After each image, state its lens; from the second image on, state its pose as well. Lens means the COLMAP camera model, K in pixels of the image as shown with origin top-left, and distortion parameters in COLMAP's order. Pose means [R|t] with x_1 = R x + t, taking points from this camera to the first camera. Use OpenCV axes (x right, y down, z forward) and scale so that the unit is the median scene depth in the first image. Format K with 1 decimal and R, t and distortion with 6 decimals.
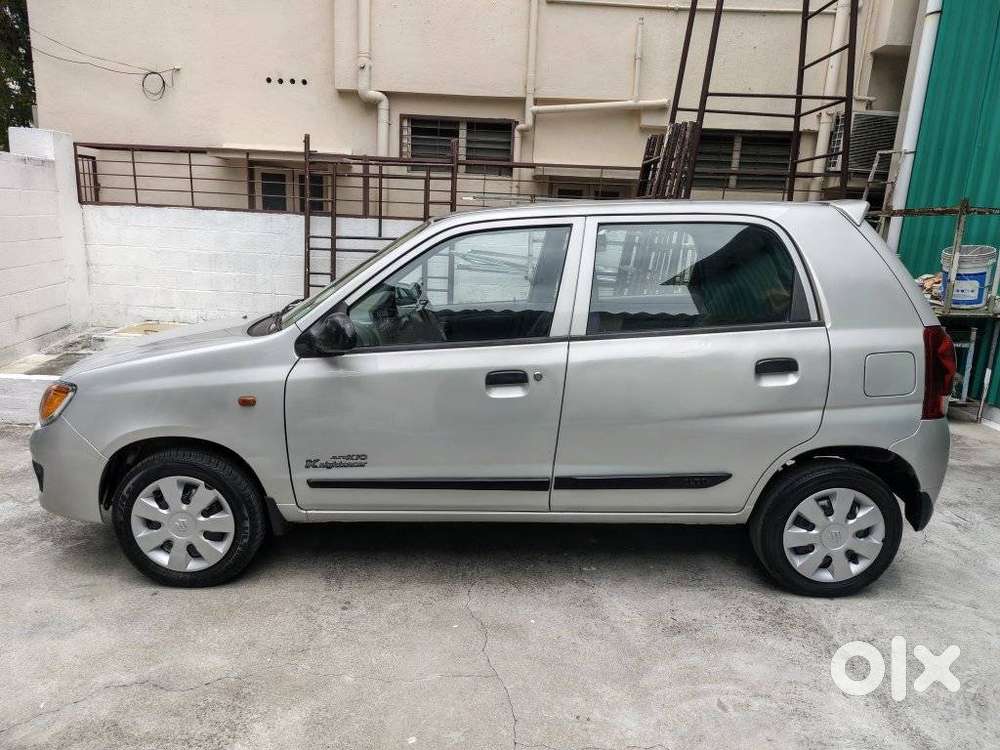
lens RADIAL K [[692.6, 0, 488.7], [0, 692.6, 383.8], [0, 0, 1]] dist [0.036650, -0.043427]
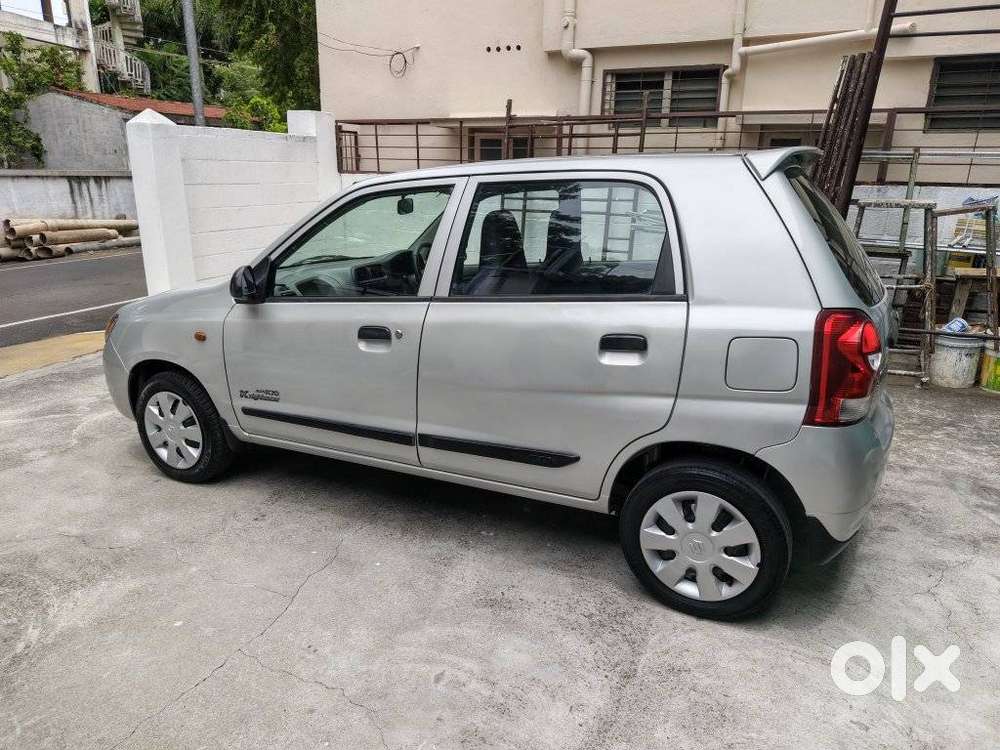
lens RADIAL K [[692.6, 0, 499.4], [0, 692.6, 377.7], [0, 0, 1]] dist [0.036650, -0.043427]
pose [[0.892473, 0.101707, -0.439486, 0.590942], [-0.081025, 0.994549, 0.065623, -0.023632], [0.443765, -0.022958, 0.895849, 0.120723]]
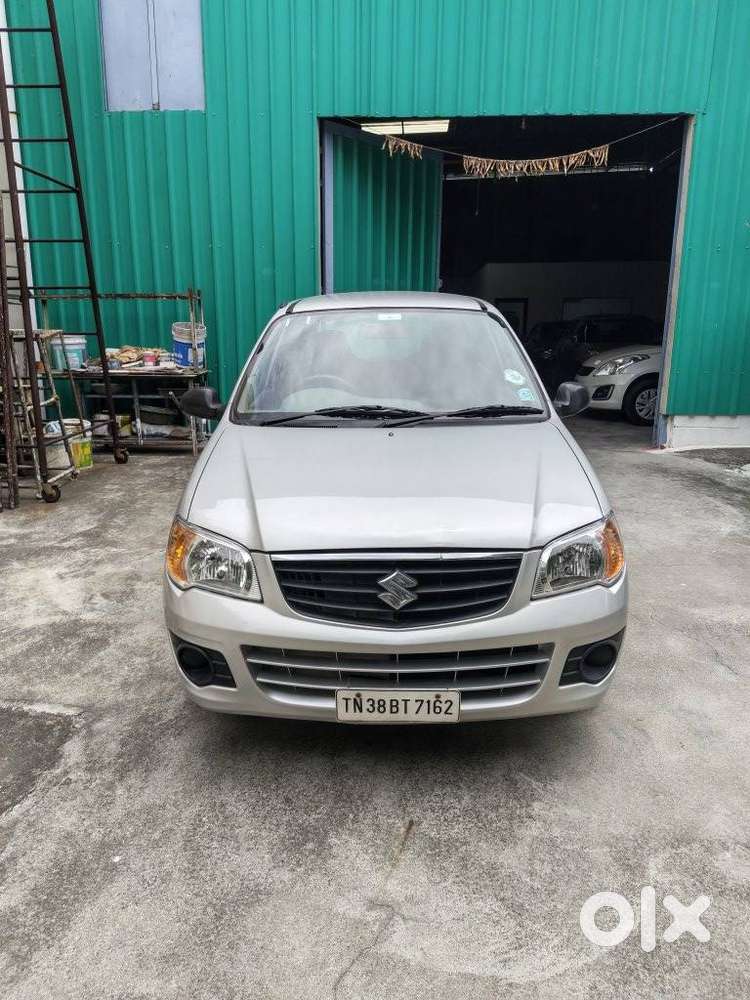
lens RADIAL K [[692.6, 0, 374.2], [0, 692.6, 486.3], [0, 0, 1]] dist [0.036650, -0.043427]
pose [[0.004960, -0.256610, 0.966502, -1.273619], [0.223850, 0.942272, 0.249028, -0.271891], [-0.974611, 0.215116, 0.062115, 1.115731]]
